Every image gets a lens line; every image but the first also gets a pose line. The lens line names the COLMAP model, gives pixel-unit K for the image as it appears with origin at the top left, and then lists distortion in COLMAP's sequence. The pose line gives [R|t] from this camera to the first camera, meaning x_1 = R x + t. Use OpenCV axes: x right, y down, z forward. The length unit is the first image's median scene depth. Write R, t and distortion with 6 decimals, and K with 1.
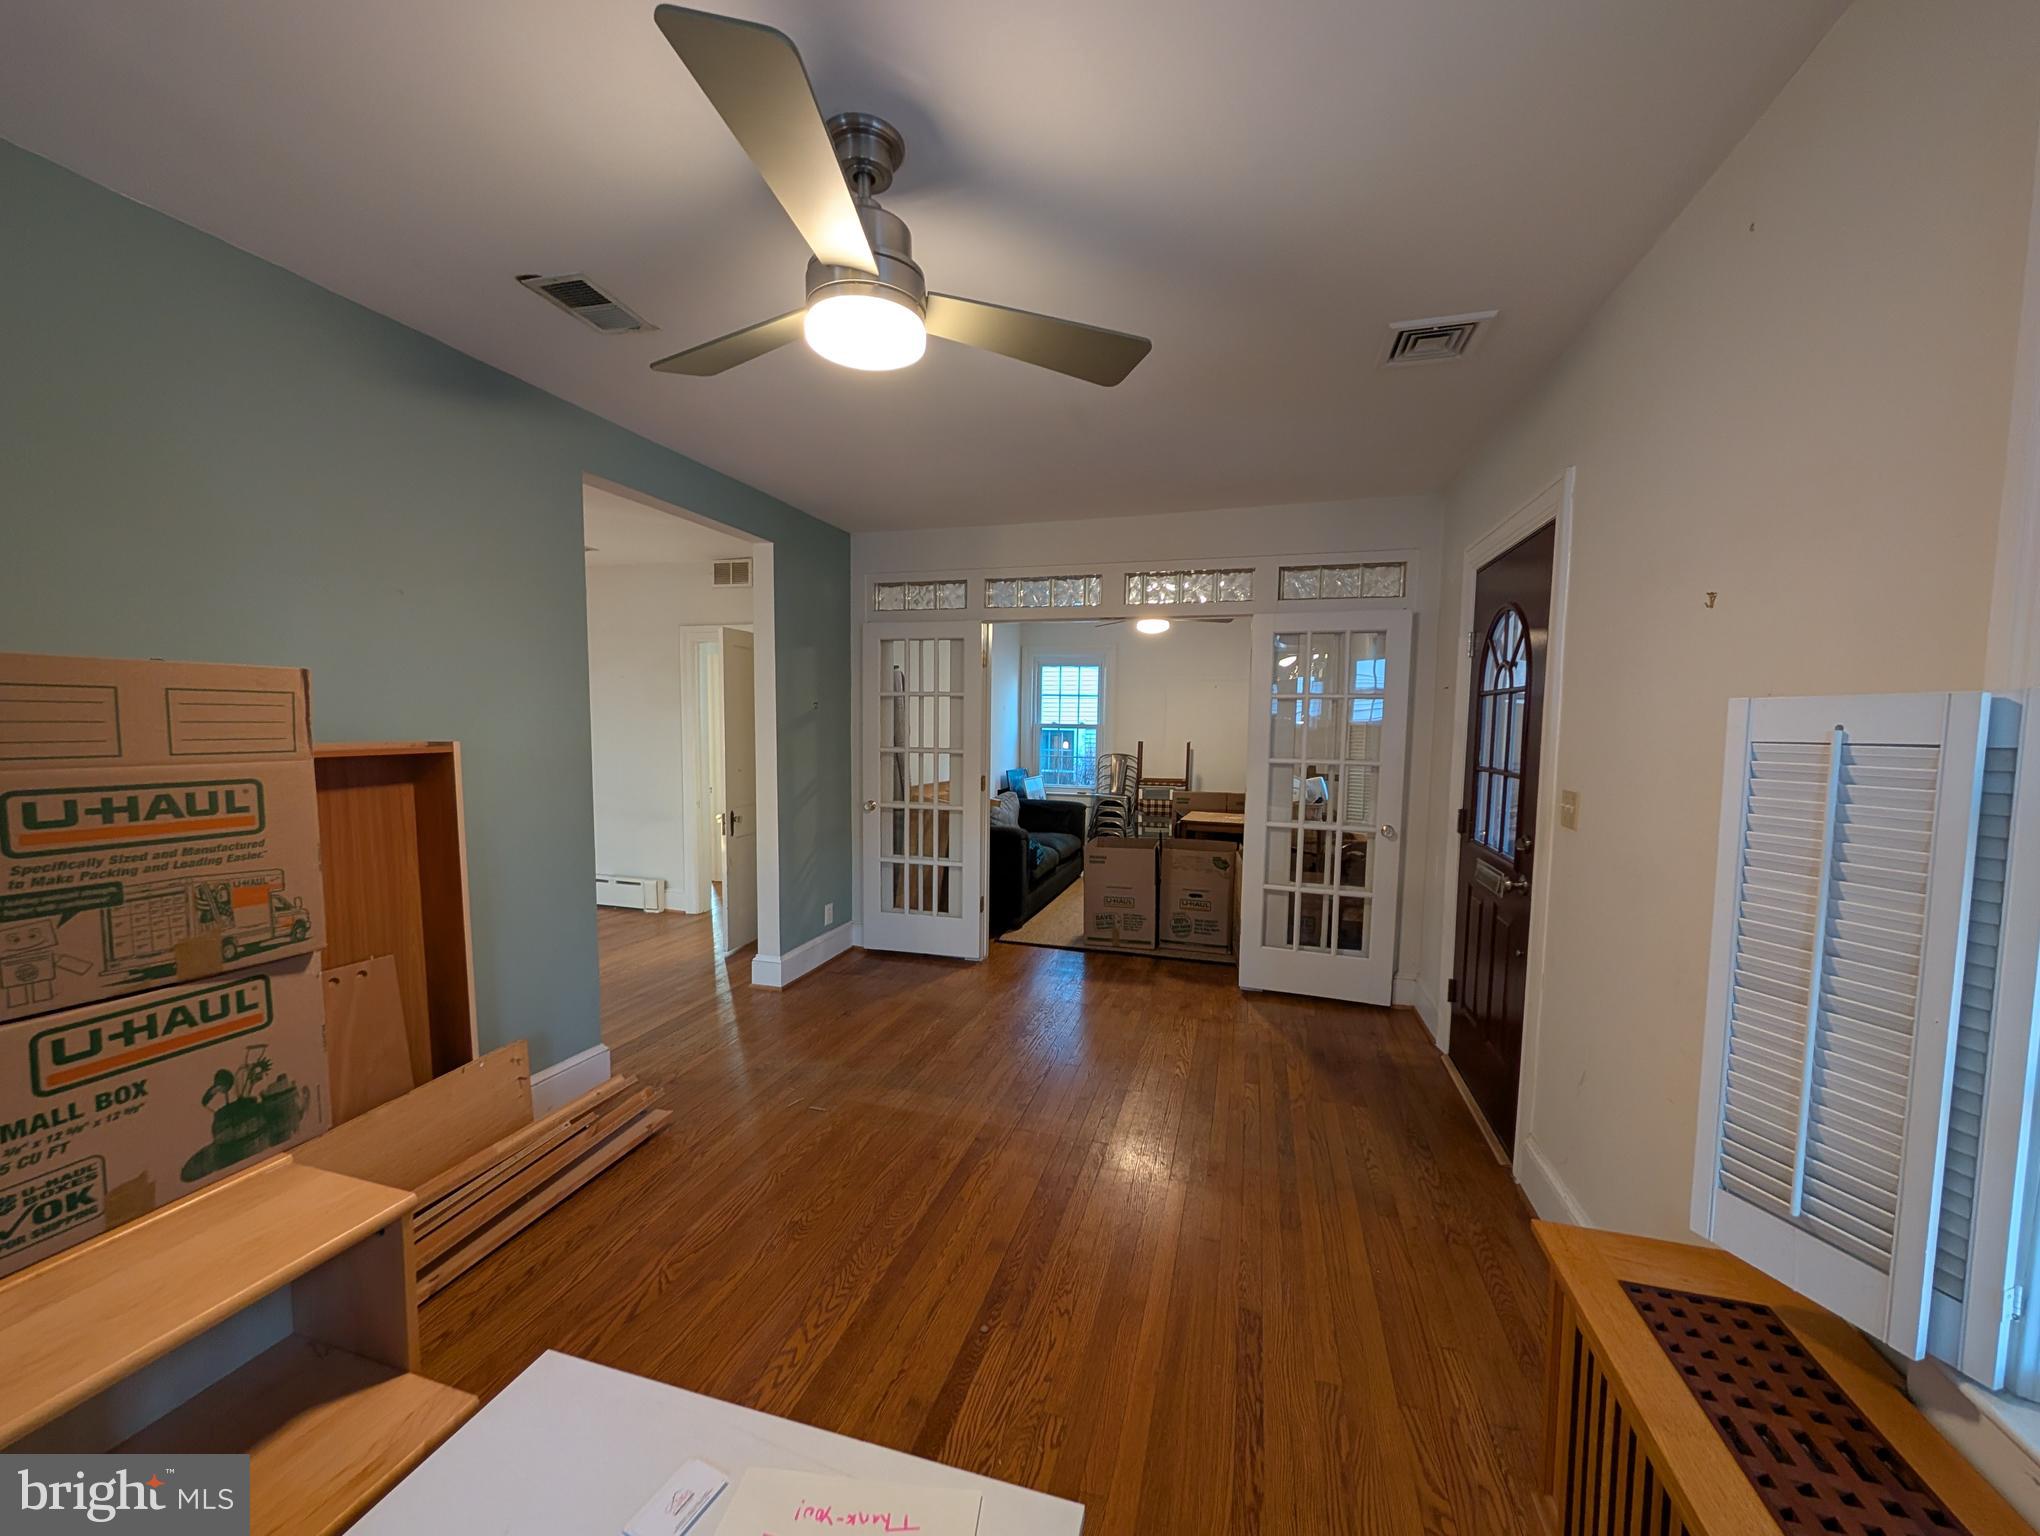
lens RADIAL K [[766.1, 0, 1025.5], [0, 766.1, 776.8], [0, 0, 1]] dist [0.000032, 0.000228]
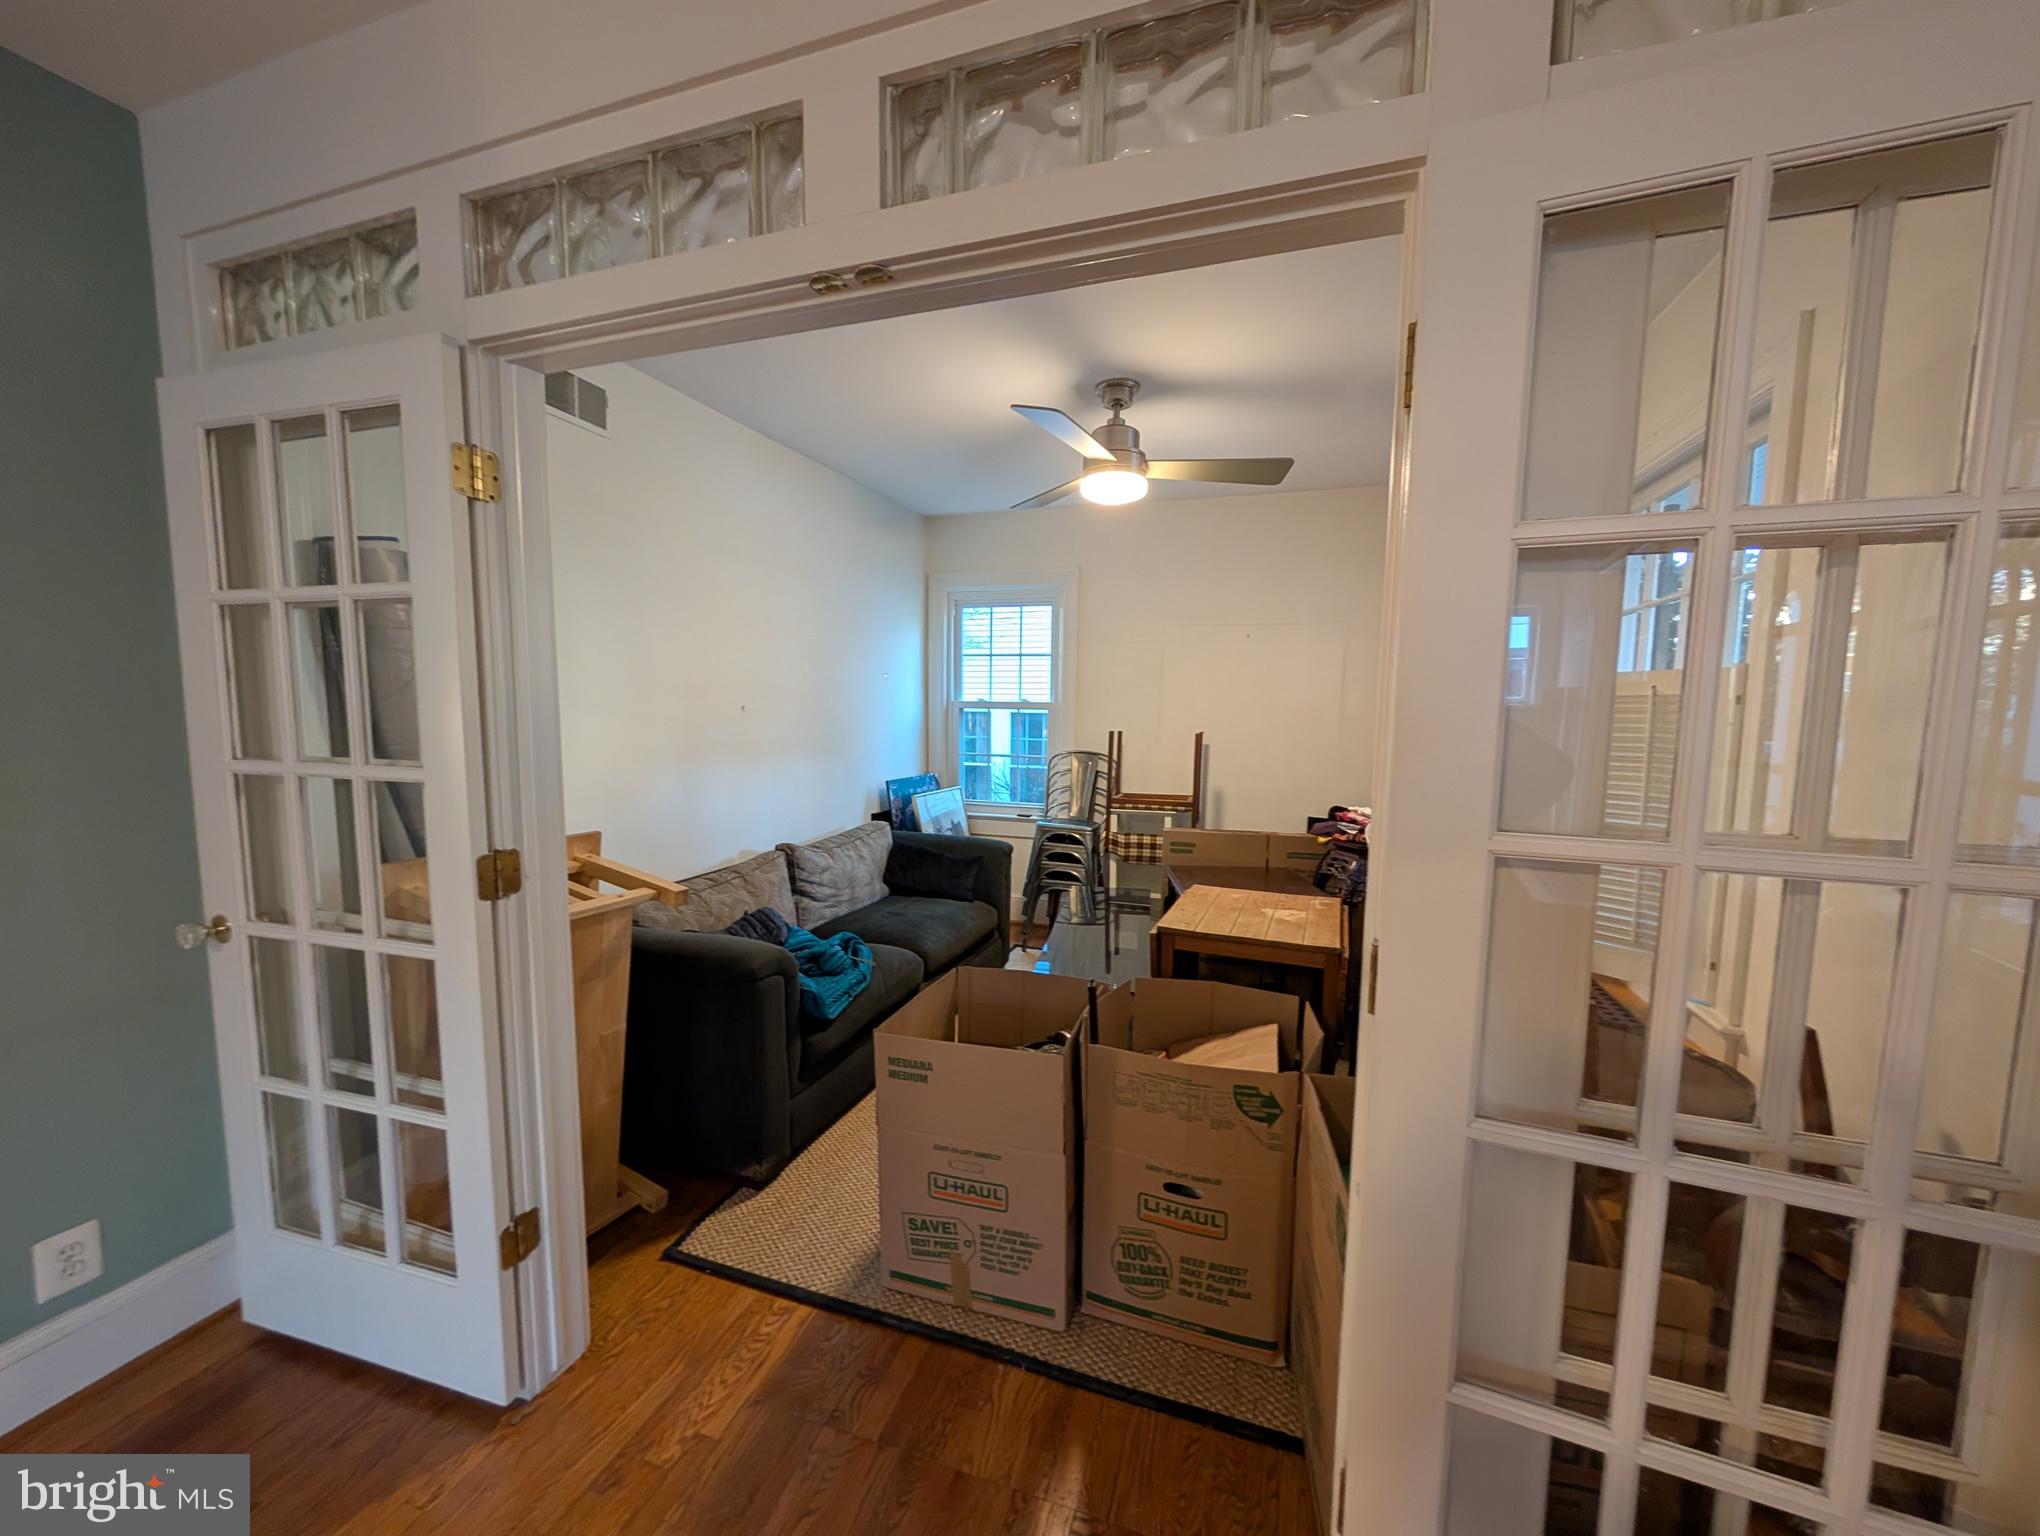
lens RADIAL K [[766.1, 0, 1025.5], [0, 766.1, 776.8], [0, 0, 1]] dist [0.000032, 0.000228]
pose [[0.999093, -0.002010, -0.042545, 0.109647], [0.002869, 0.999793, 0.020140, -0.023657], [0.042496, -0.020244, 0.998892, 0.433551]]
